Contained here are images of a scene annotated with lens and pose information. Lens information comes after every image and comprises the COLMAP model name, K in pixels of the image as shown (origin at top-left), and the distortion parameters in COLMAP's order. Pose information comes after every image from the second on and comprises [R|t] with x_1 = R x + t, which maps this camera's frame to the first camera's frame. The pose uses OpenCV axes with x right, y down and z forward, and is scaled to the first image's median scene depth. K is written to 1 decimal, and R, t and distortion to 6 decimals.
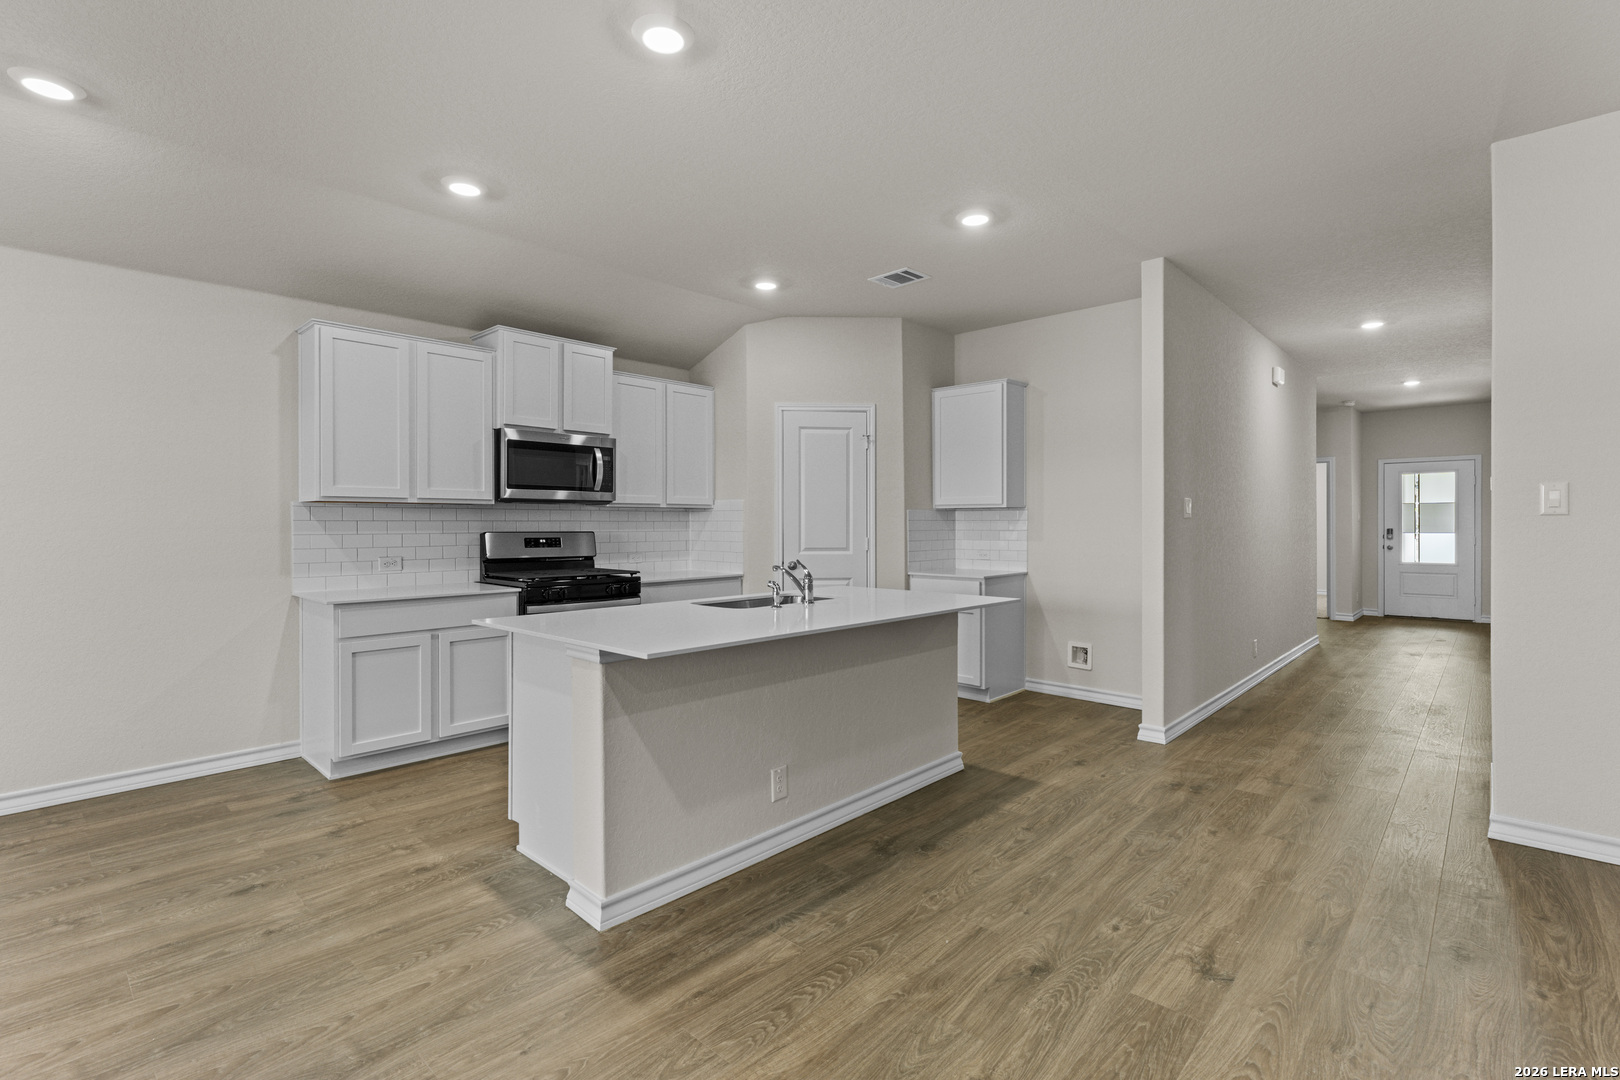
lens RADIAL K [[742.8, 0, 806.0], [0, 742.8, 540.9], [0, 0, 1]] dist [-0.000706, -0.000195]
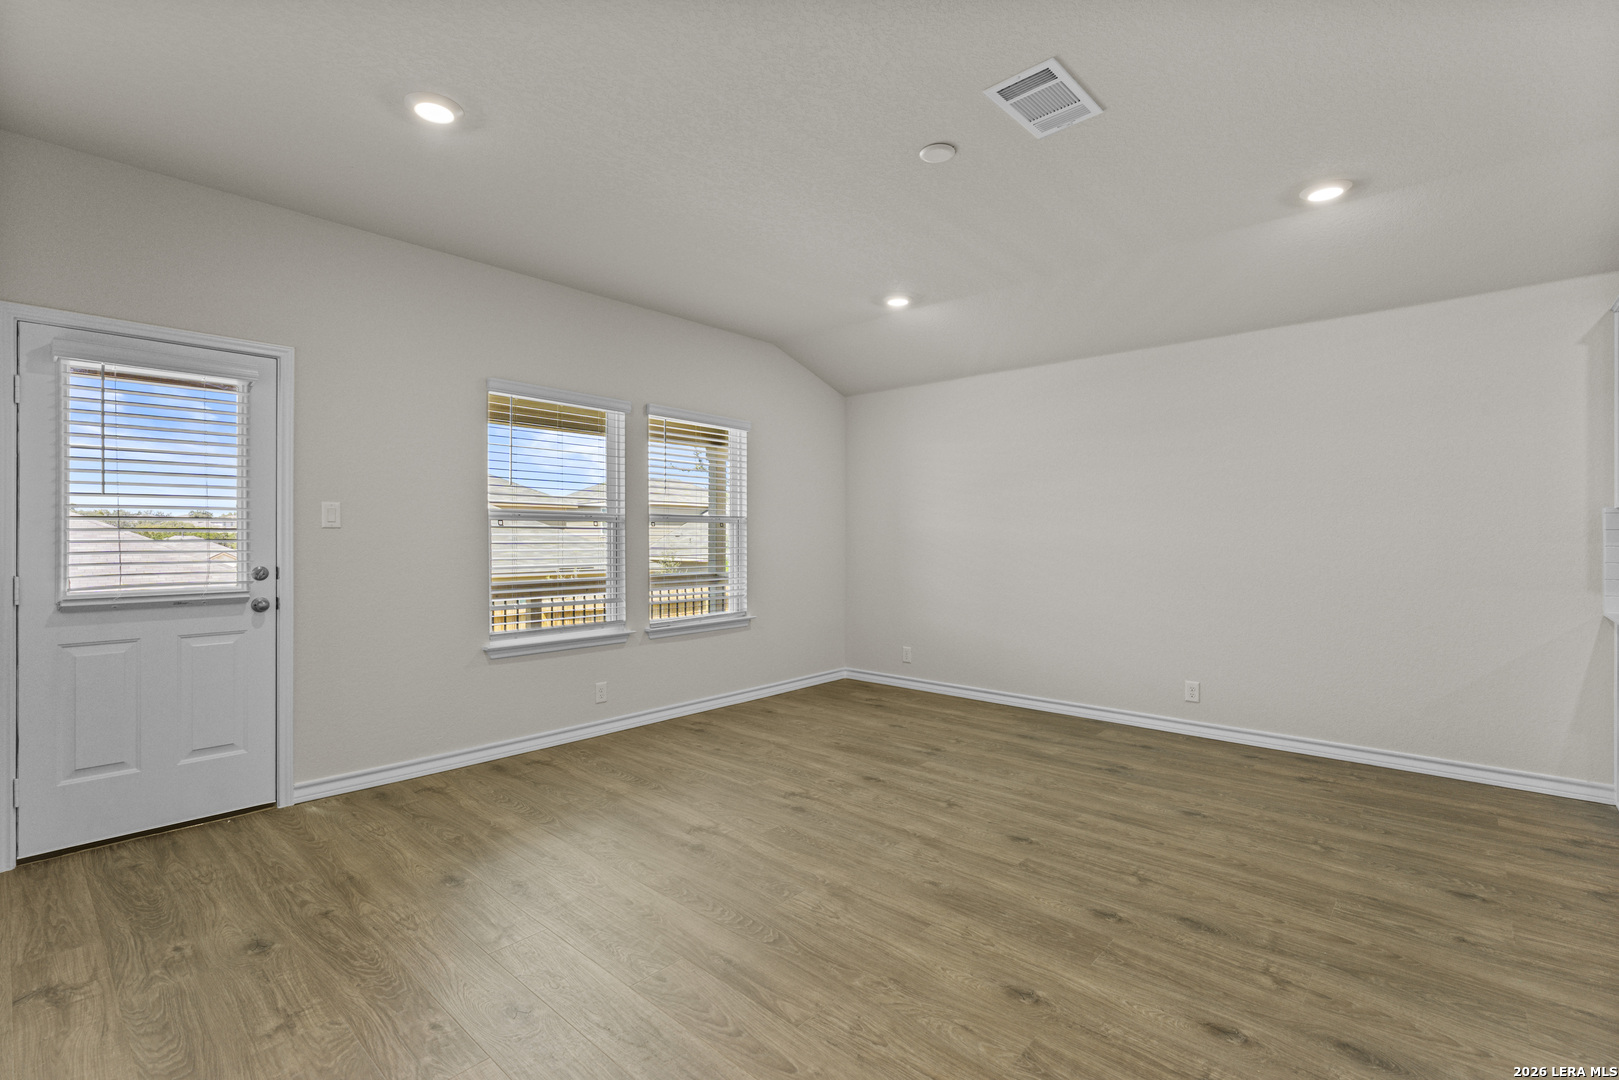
lens RADIAL K [[735.9, 0, 809.5], [0, 735.9, 540.0], [0, 0, 1]] dist [-0.000566, -0.000691]
pose [[0.022960, 0.010864, -0.999677, 0.155509], [-0.023059, 0.999681, 0.010335, -0.001974], [0.999470, 0.022814, 0.023203, 0.052489]]
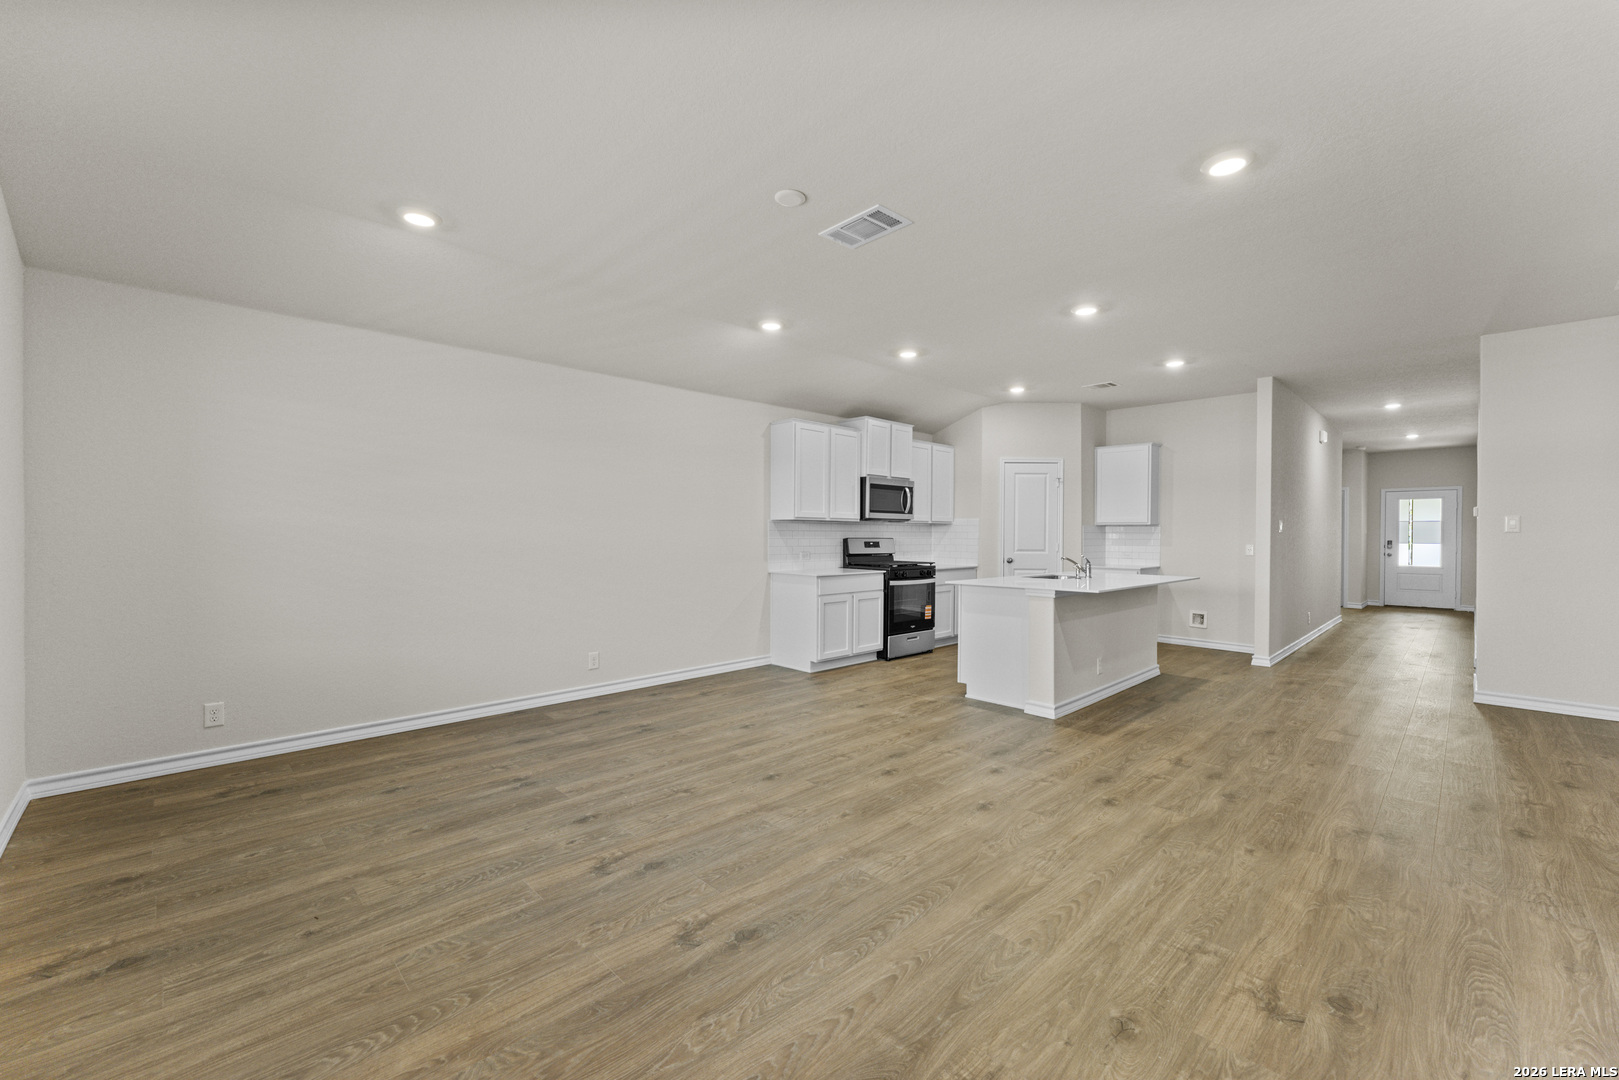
lens RADIAL K [[652.0, 0, 810.9], [0, 652.0, 520.2], [0, 0, 1]] dist [-0.000797, 0.000366]
pose [[0.999165, 0.006056, -0.040403, -0.585404], [-0.007828, 0.999008, -0.043838, 0.018017], [0.040098, 0.044117, 0.998221, -0.620637]]
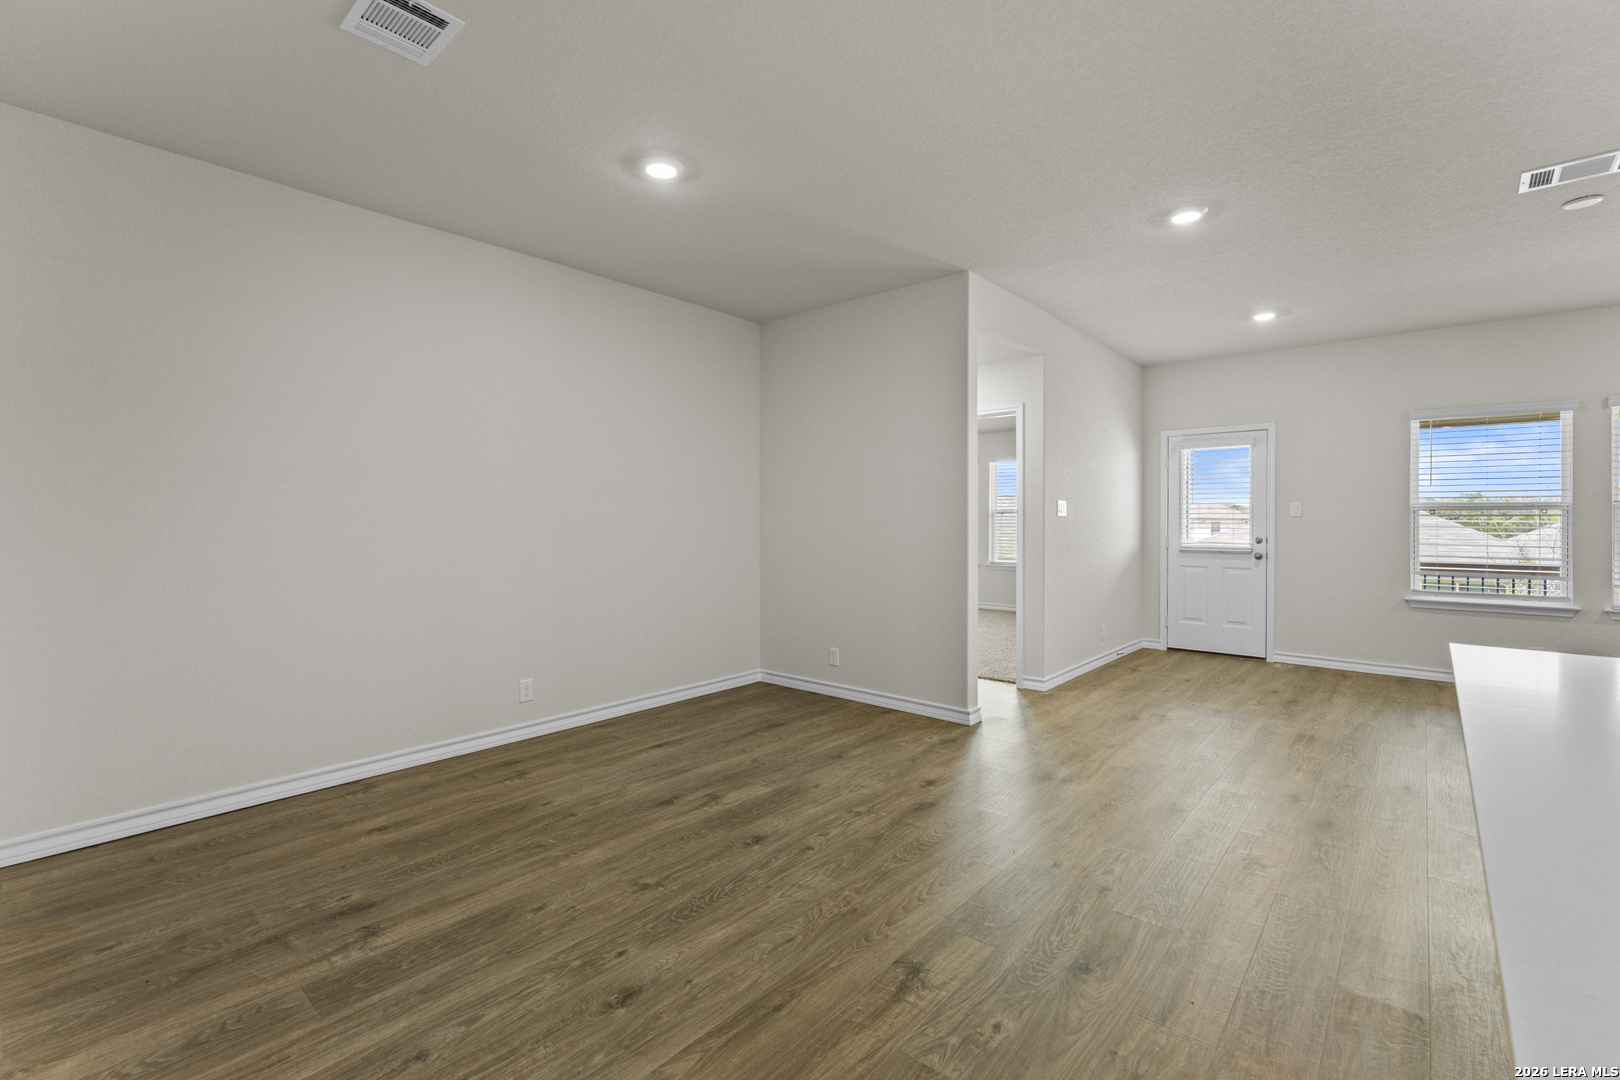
lens RADIAL K [[718.4, 0, 806.3], [0, 718.4, 521.1], [0, 0, 1]] dist [0.002281, 0.000498]
pose [[-0.999076, 0.002680, -0.042901, 0.420108], [0.001724, 0.999750, 0.022304, -0.023842], [0.042950, 0.022209, -0.998830, 1.125175]]
